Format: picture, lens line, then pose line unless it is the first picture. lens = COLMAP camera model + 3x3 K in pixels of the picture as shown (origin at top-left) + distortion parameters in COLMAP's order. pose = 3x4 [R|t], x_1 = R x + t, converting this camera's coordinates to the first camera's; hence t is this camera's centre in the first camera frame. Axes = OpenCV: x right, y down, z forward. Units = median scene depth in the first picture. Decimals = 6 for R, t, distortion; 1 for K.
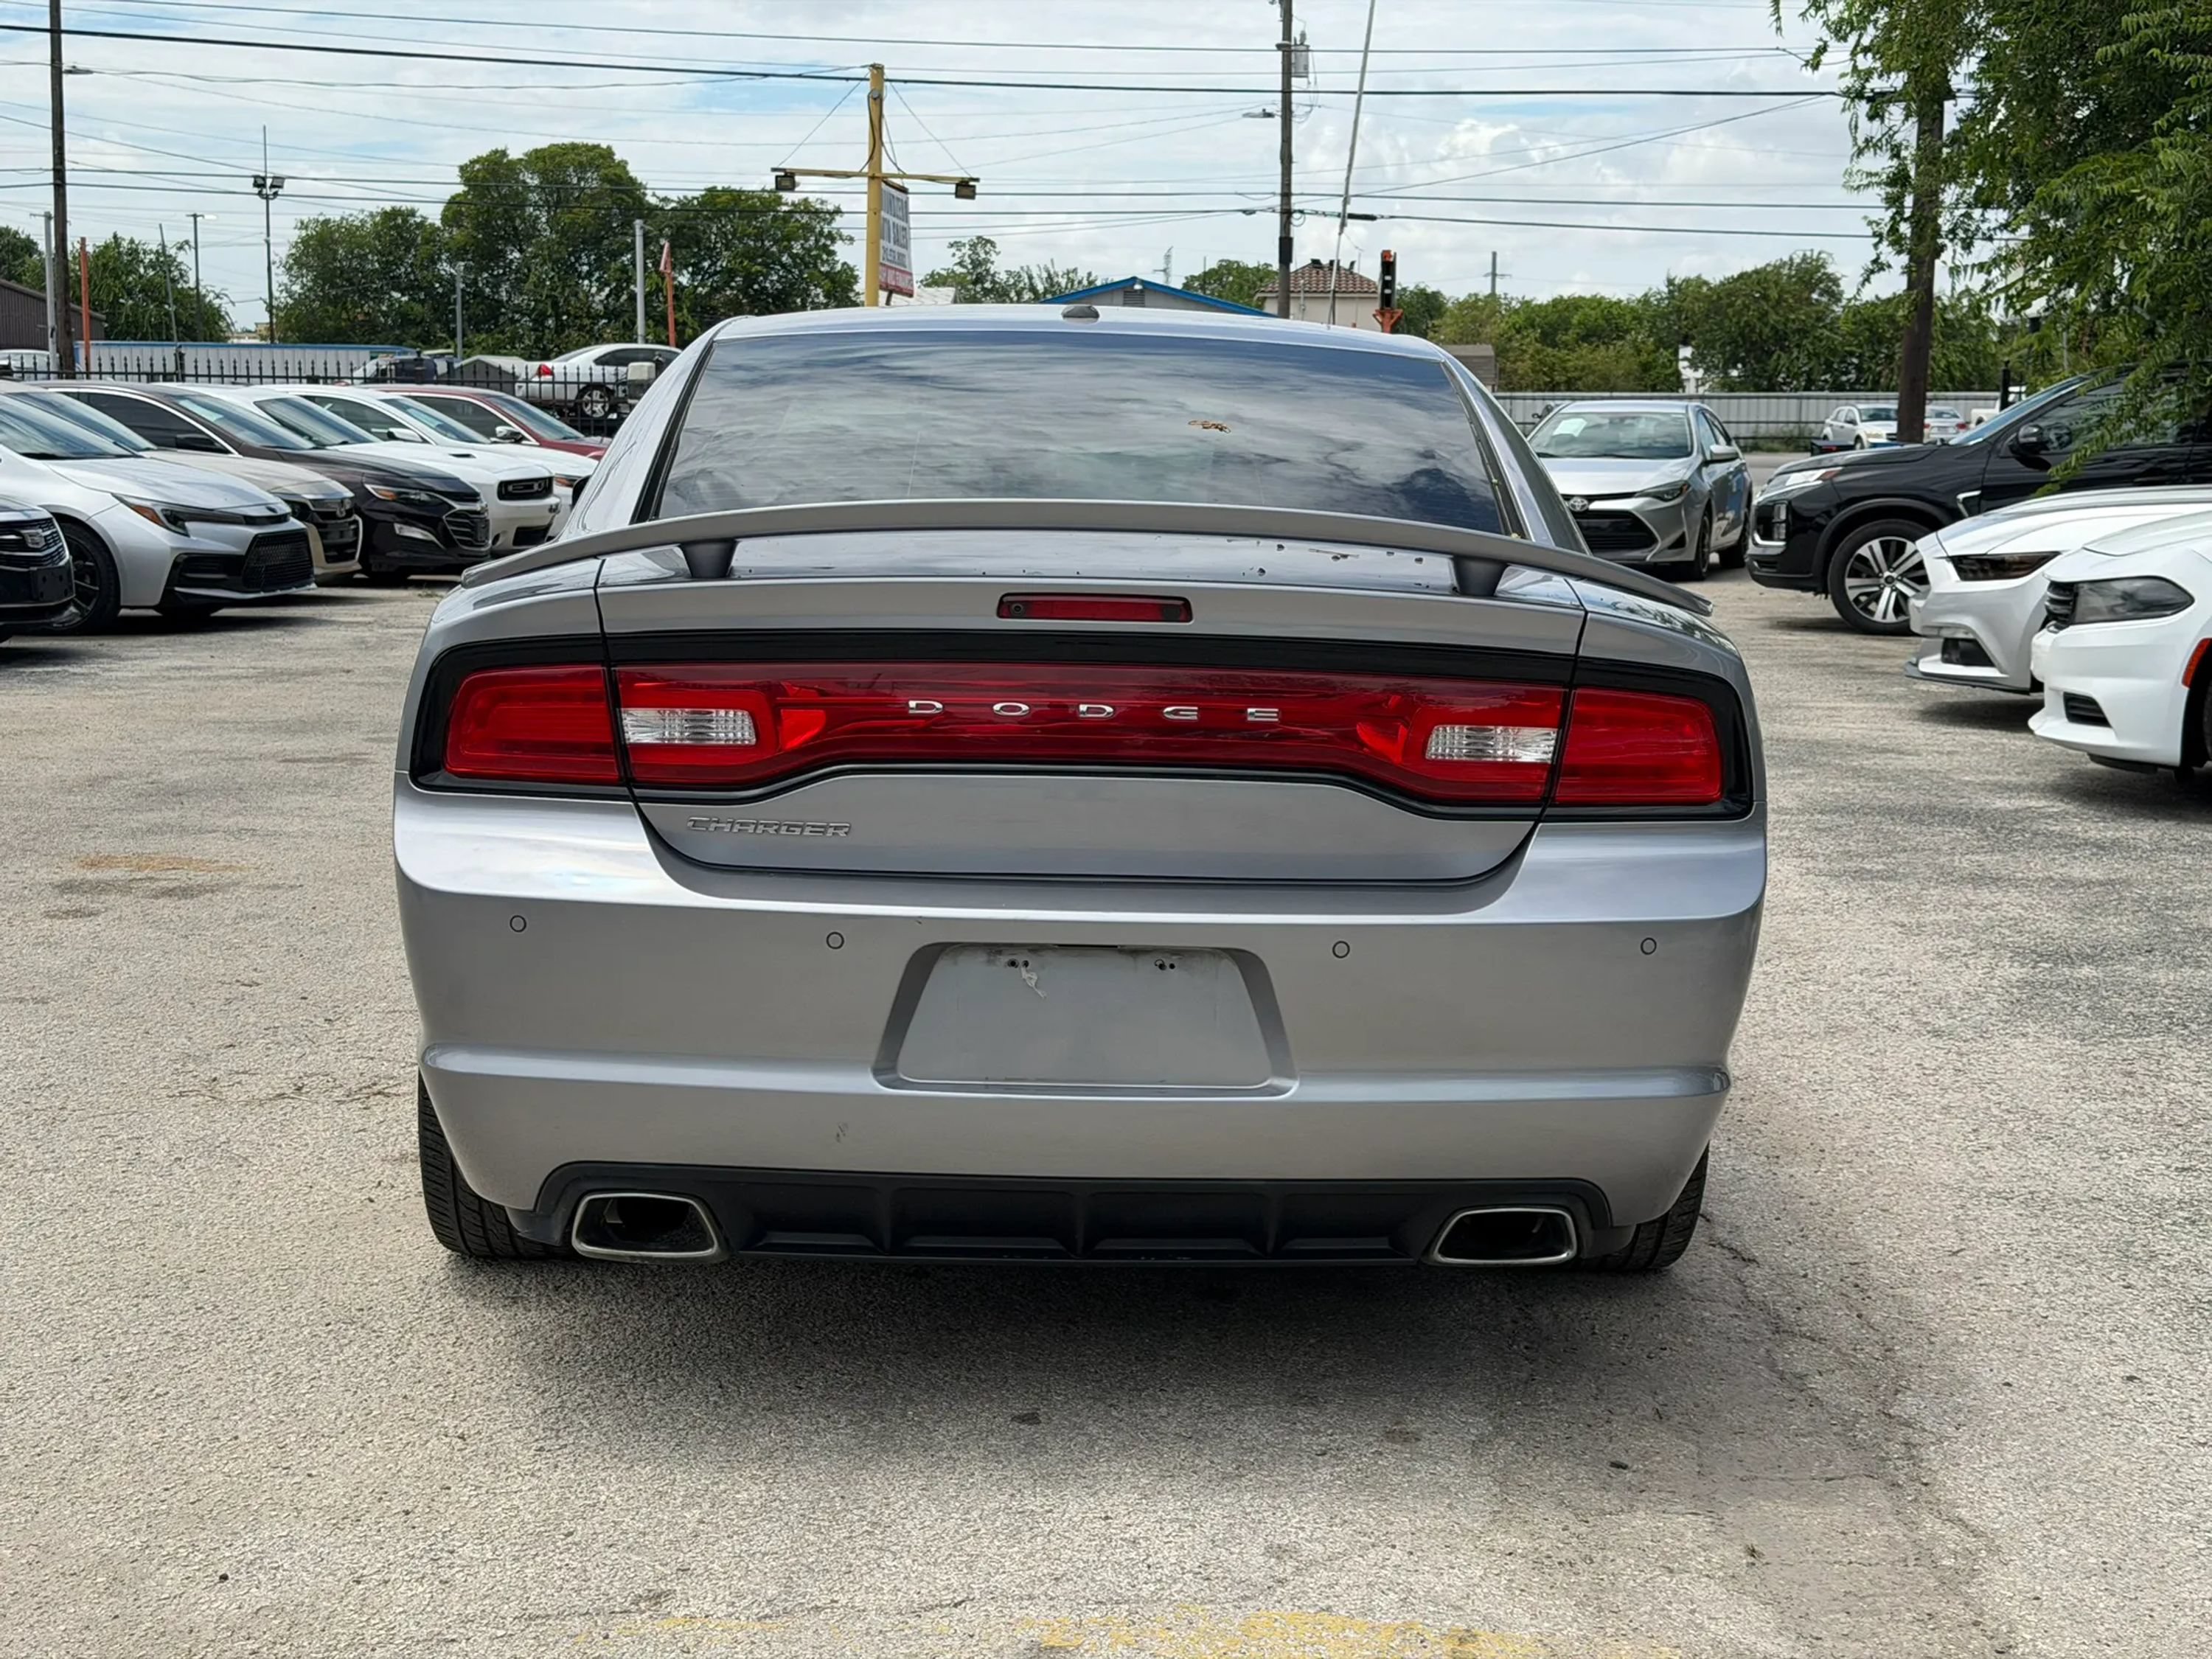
lens RADIAL K [[3067.5, 0, 1106.0], [0, 3067.5, 829.5], [0, 0, 1]] dist [0.216468, -0.494332]
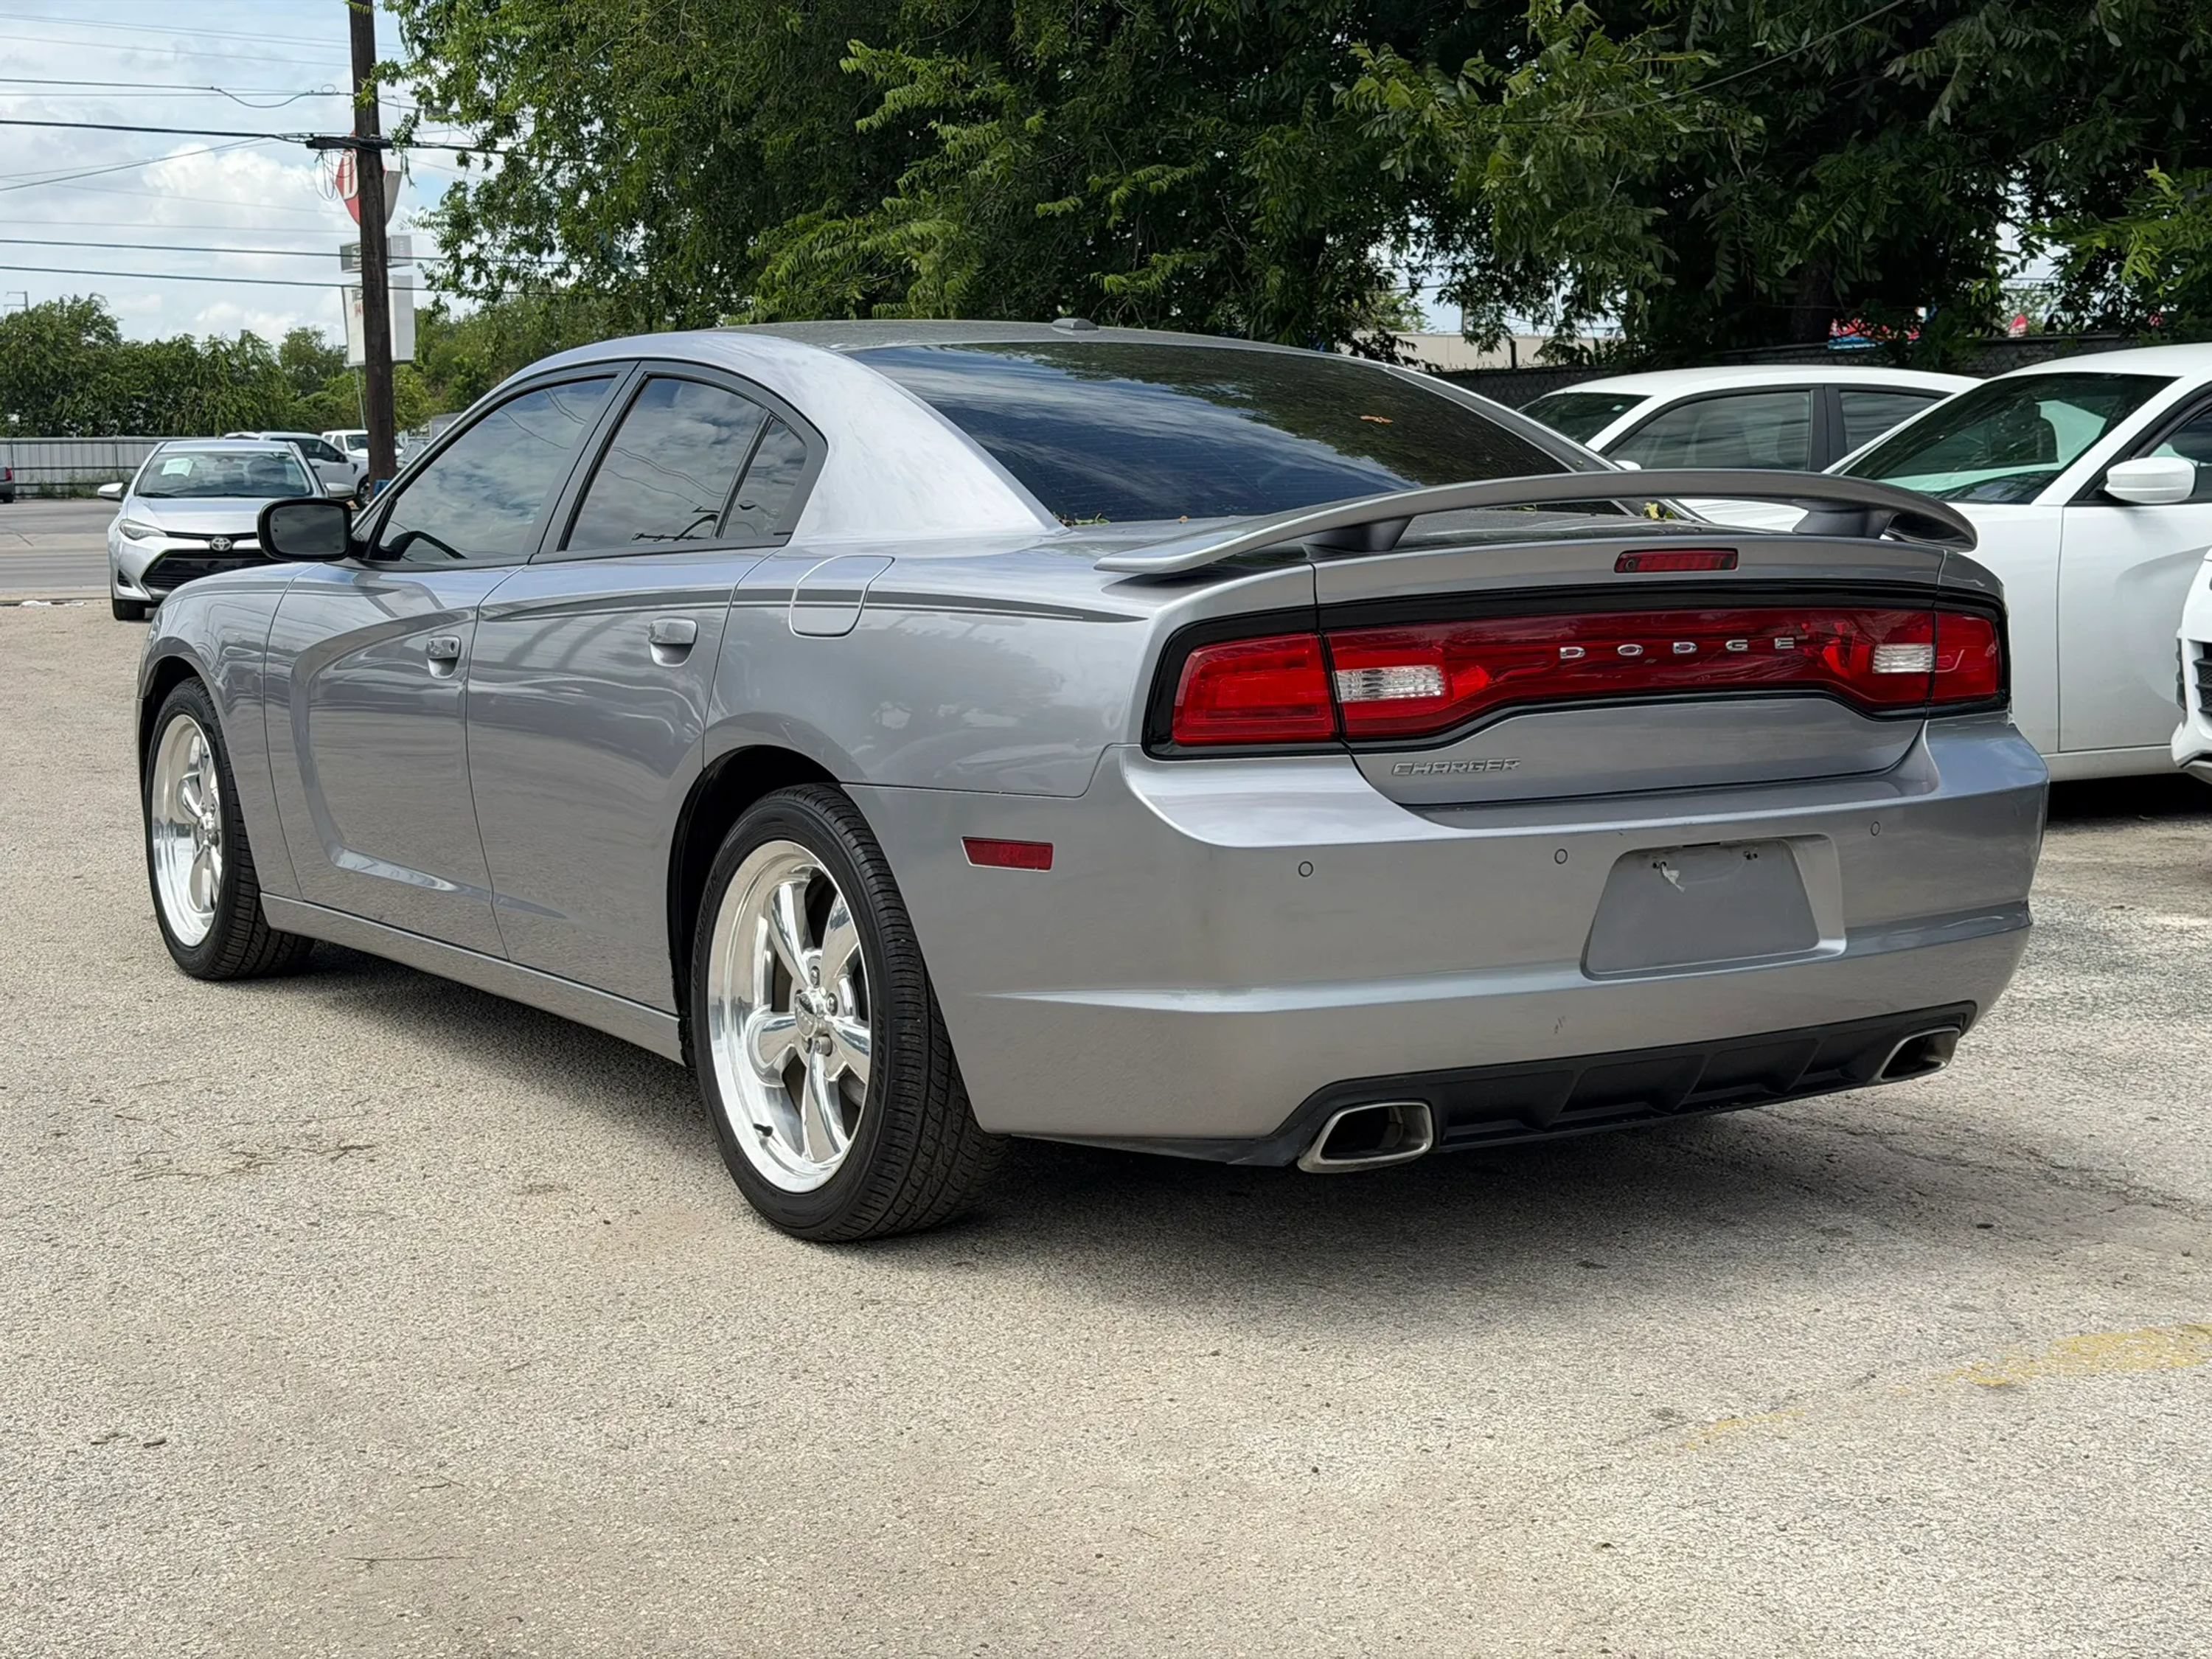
lens RADIAL K [[3067.5, 0, 1106.0], [0, 3067.5, 829.5], [0, 0, 1]] dist [0.216468, -0.494332]
pose [[0.855134, -0.084061, 0.511546, -0.106648], [0.091403, 0.995755, 0.010835, -0.000268], [-0.510285, 0.037492, 0.859188, 0.012157]]
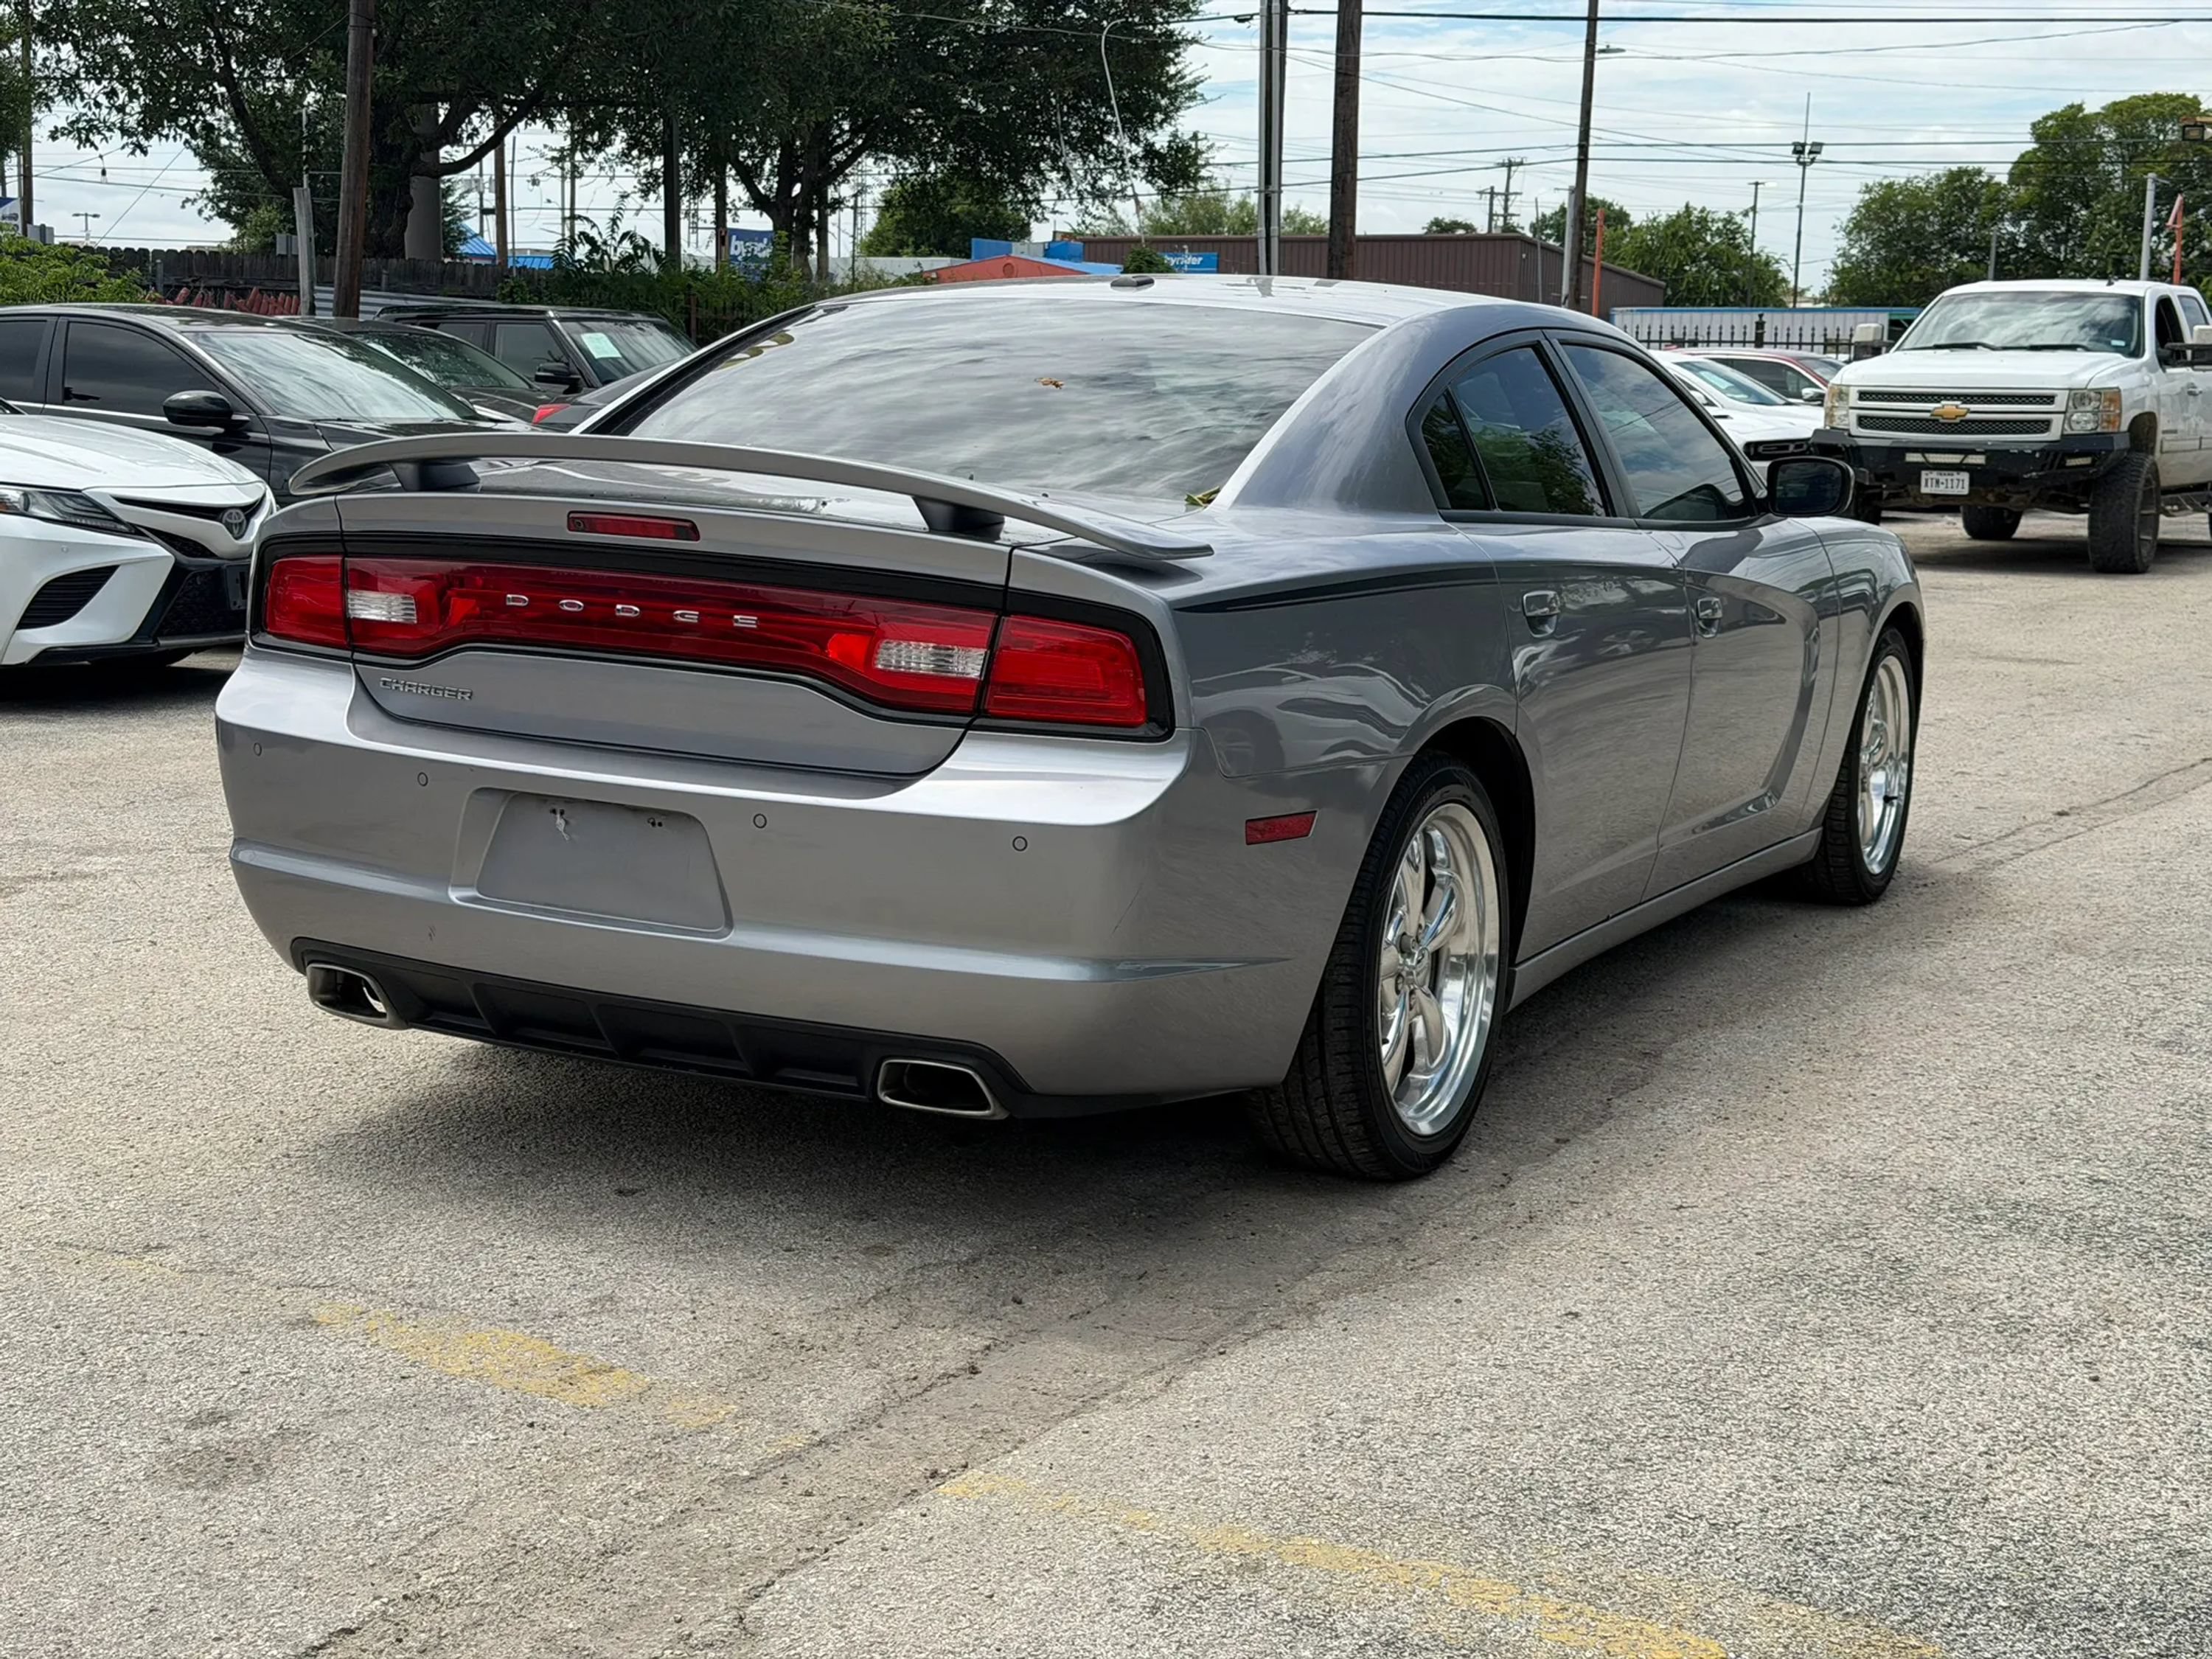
lens RADIAL K [[3078.4, 0, 1088.8], [0, 3078.4, 802.4], [0, 0, 1]] dist [0.203521, -0.463926]
pose [[0.869480, 0.081734, -0.487159, 0.100018], [-0.080370, 0.996482, 0.023744, -0.000865], [0.487386, 0.018508, 0.872990, 0.002586]]
